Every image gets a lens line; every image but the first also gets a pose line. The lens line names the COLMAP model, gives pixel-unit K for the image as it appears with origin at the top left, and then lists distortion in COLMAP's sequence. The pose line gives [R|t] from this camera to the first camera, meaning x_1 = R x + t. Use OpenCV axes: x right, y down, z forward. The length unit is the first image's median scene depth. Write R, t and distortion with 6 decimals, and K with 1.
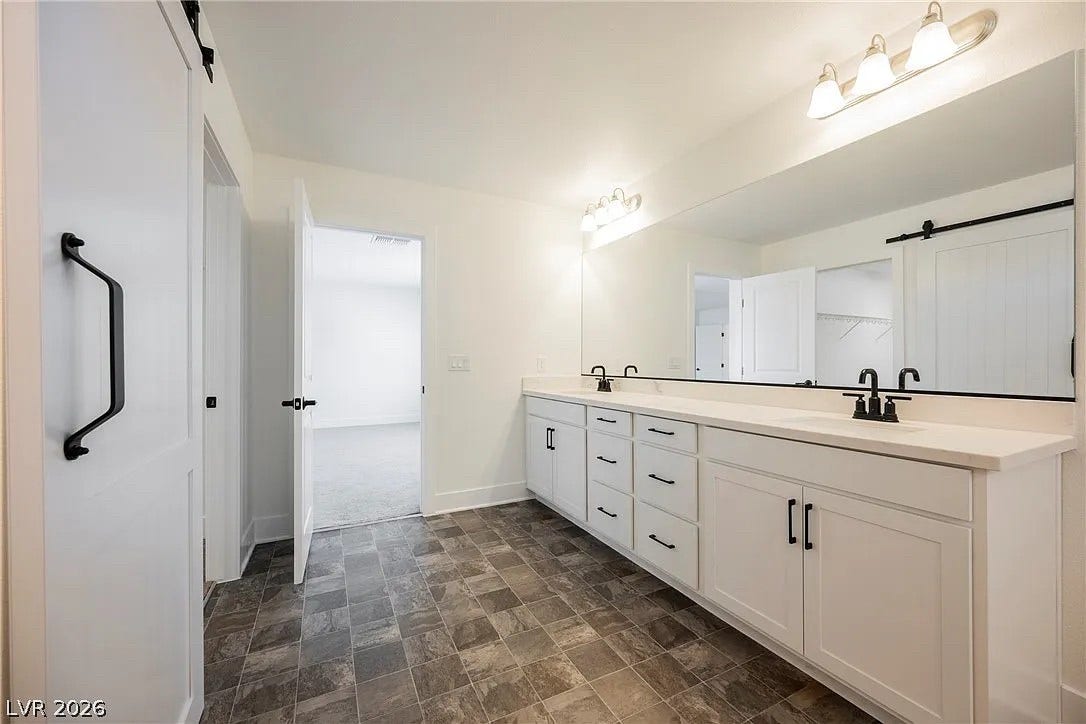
lens RADIAL K [[426.3, 0, 543.0], [0, 426.3, 362.0], [0, 0, 1]] dist [-0.000992, -0.000284]
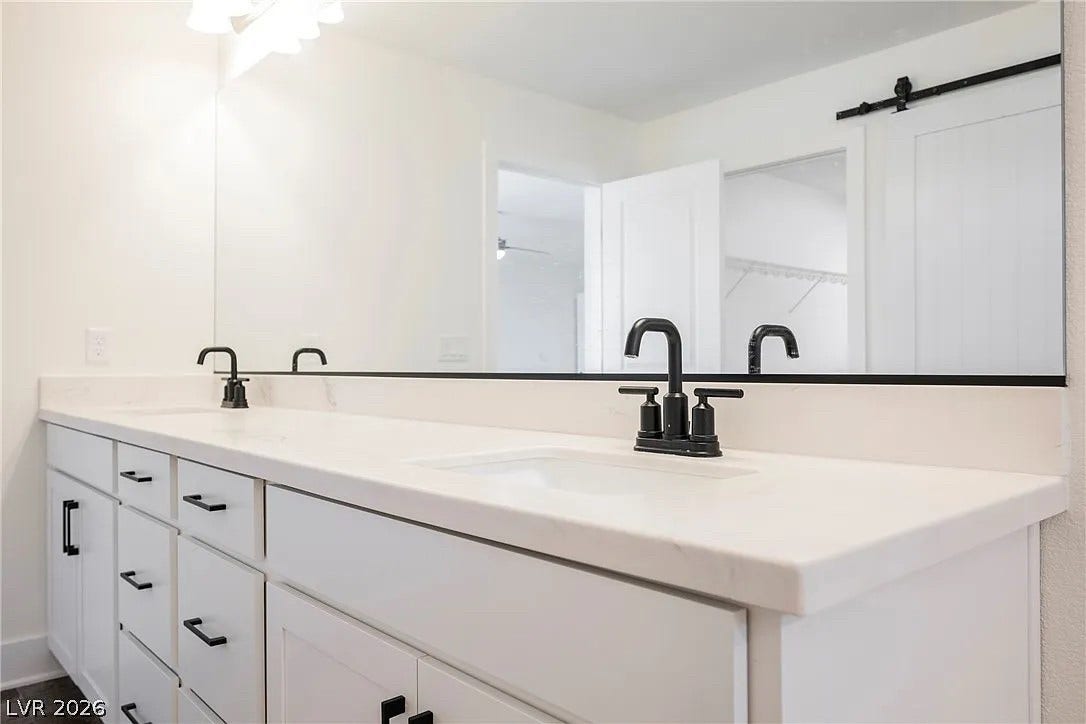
lens RADIAL K [[780.3, 0, 543.0], [0, 780.3, 362.0], [0, 0, 1]] dist [-0.003542, -0.002243]
pose [[0.969339, -0.002737, 0.245714, 0.499960], [0.004252, 0.999975, -0.005635, 0.058673], [-0.245692, 0.006507, 0.969326, 0.349741]]
